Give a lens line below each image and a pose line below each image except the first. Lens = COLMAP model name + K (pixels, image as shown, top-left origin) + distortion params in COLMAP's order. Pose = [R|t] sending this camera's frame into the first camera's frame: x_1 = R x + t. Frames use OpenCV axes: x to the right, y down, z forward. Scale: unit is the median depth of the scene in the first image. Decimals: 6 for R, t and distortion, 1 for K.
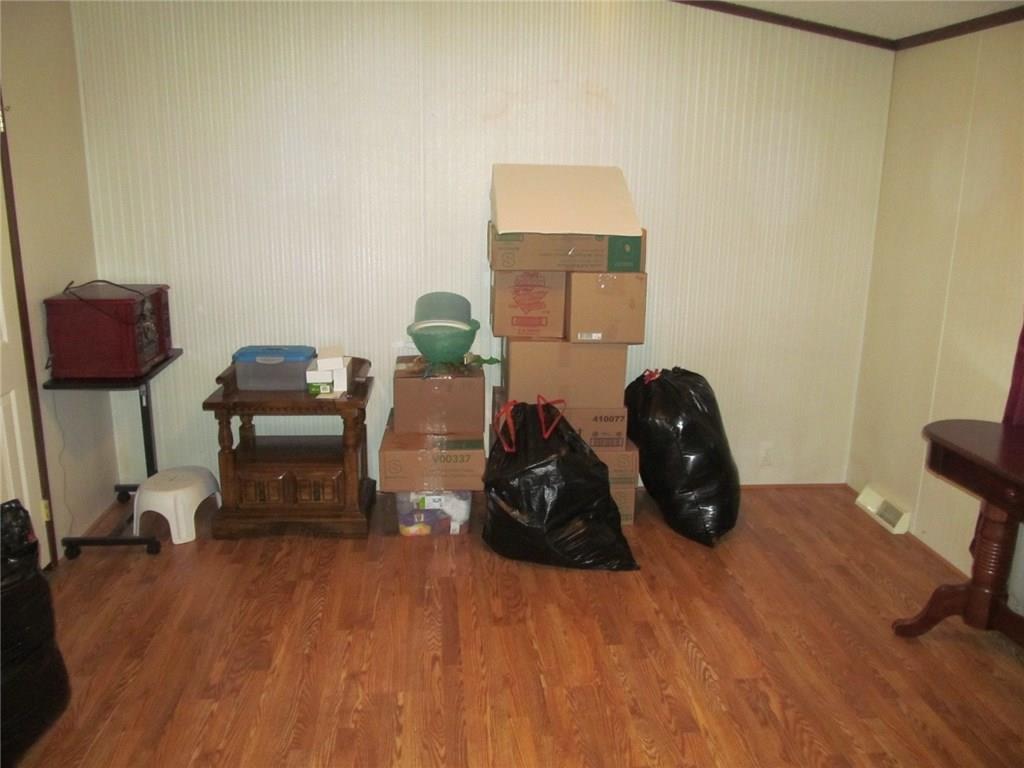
lens RADIAL K [[849.3, 0, 512.0], [0, 849.3, 384.0], [0, 0, 1]] dist [-0.051712, 0.012917]
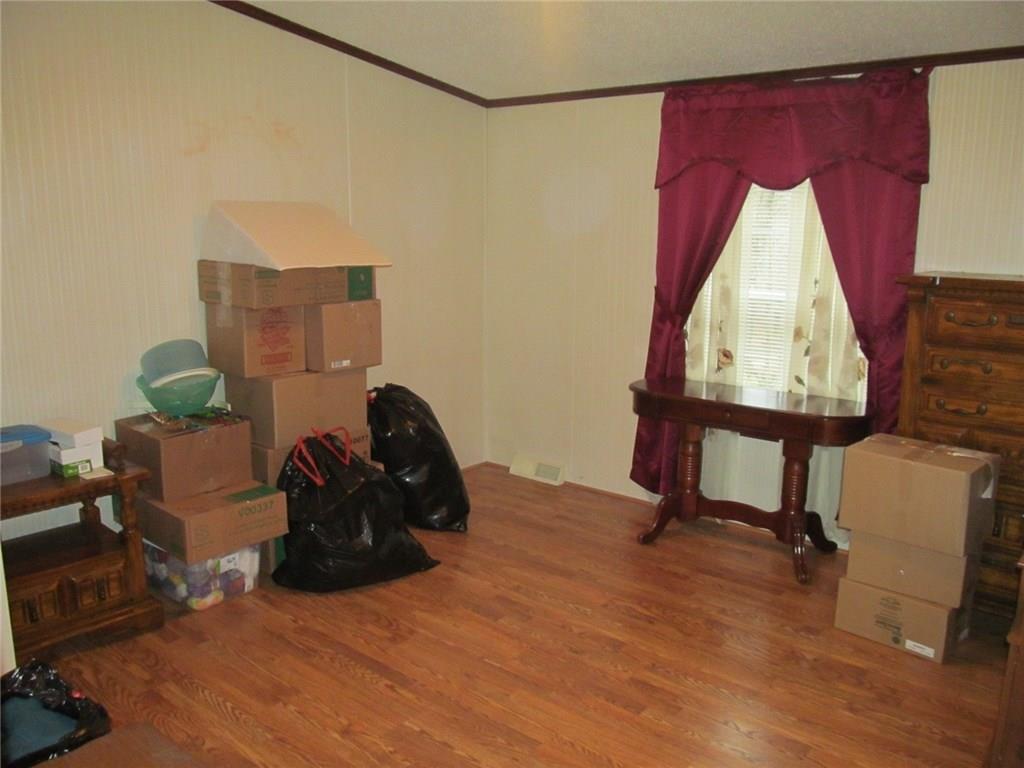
lens RADIAL K [[849.3, 0, 512.0], [0, 849.3, 384.0], [0, 0, 1]] dist [-0.051712, 0.012917]
pose [[0.712529, -0.149322, 0.685570, -0.478985], [0.174405, 0.984118, 0.033085, -0.029884], [-0.679622, 0.095993, 0.727255, 0.103622]]
